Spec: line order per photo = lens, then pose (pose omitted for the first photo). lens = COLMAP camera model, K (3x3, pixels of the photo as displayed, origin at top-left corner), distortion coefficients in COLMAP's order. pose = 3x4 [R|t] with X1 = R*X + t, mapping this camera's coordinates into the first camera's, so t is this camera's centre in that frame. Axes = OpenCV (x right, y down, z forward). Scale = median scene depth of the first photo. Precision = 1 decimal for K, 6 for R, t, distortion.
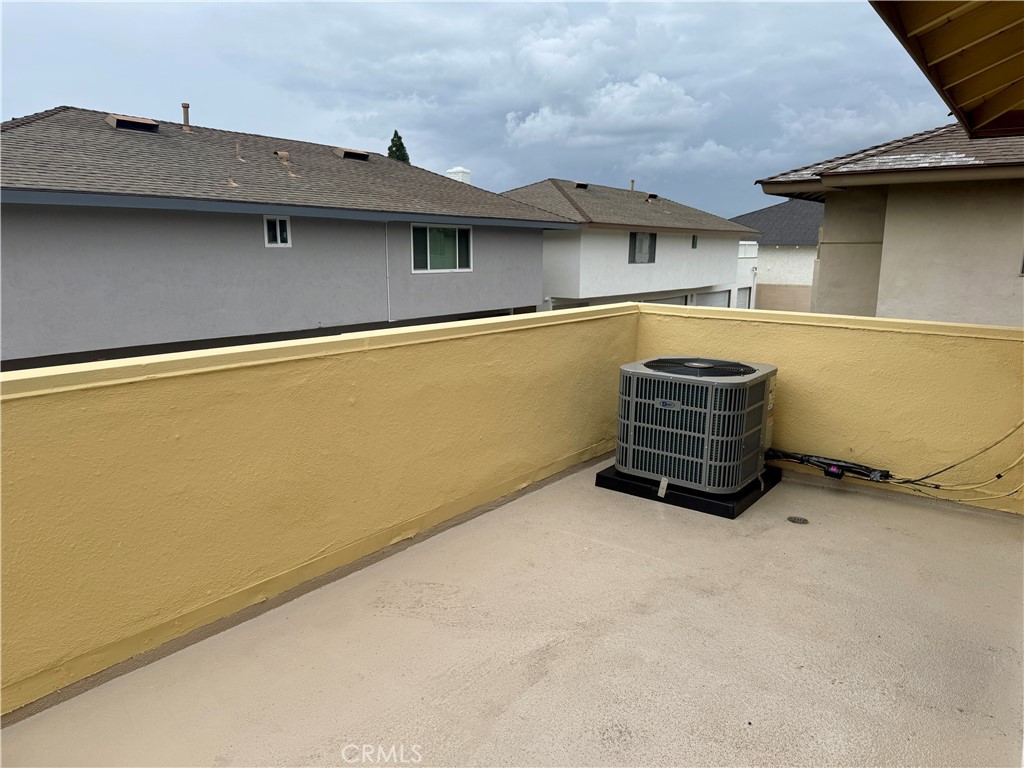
lens RADIAL K [[714.5, 0, 511.0], [0, 714.5, 382.8], [0, 0, 1]] dist [0.064602, -0.042200]
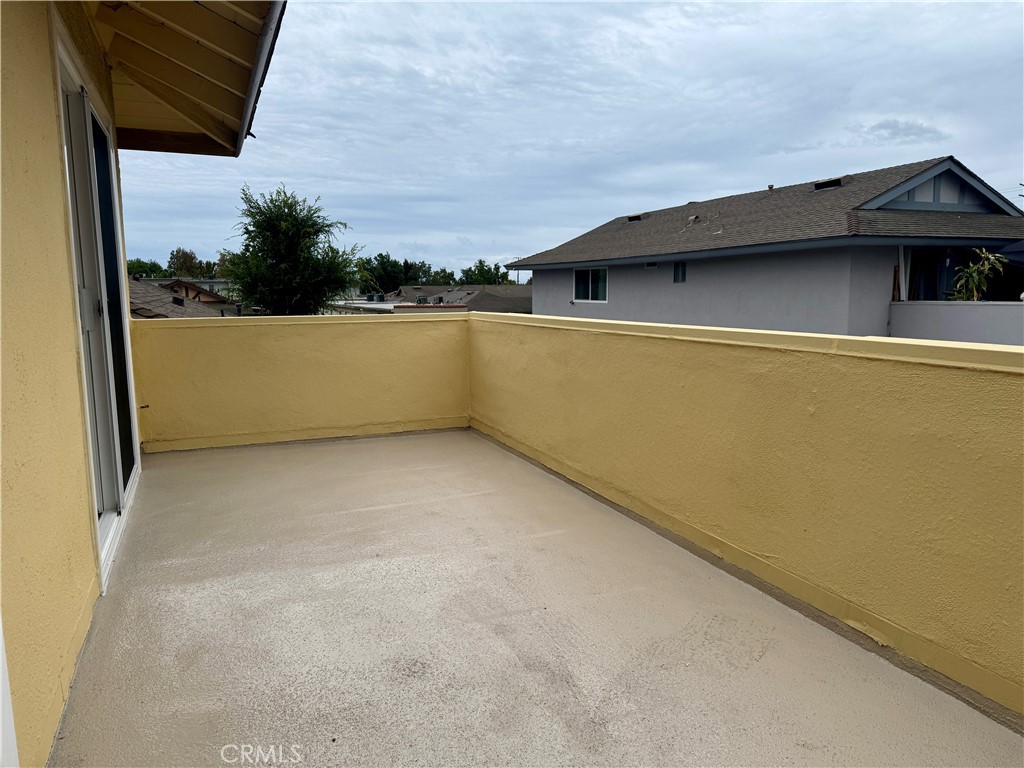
lens RADIAL K [[714.5, 0, 511.6], [0, 714.5, 386.4], [0, 0, 1]] dist [0.064602, -0.042200]
pose [[-0.504526, 0.108469, -0.856556, 0.745291], [-0.156907, 0.964038, 0.214500, -0.140759], [0.849019, 0.242620, -0.469363, 1.191653]]
